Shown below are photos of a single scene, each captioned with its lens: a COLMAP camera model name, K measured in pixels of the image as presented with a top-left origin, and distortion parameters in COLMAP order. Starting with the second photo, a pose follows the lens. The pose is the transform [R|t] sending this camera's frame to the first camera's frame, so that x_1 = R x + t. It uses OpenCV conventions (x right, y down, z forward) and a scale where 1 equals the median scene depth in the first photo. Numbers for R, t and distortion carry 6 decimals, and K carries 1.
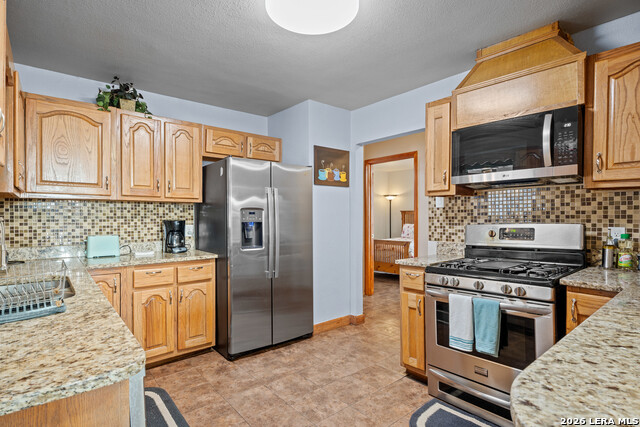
lens RADIAL K [[333.8, 0, 322.1], [0, 333.8, 216.6], [0, 0, 1]] dist [-0.010927, 0.001742]
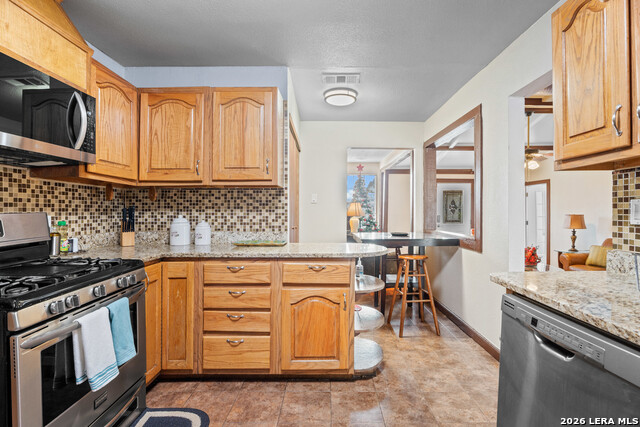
lens RADIAL K [[308.7, 0, 326.3], [0, 308.7, 212.8], [0, 0, 1]] dist [-0.001259, -0.000690]
pose [[-0.757240, -0.006379, 0.653106, -0.132785], [-0.003287, 0.999977, 0.005956, 0.004987], [-0.653129, 0.002363, -0.757243, 0.394252]]
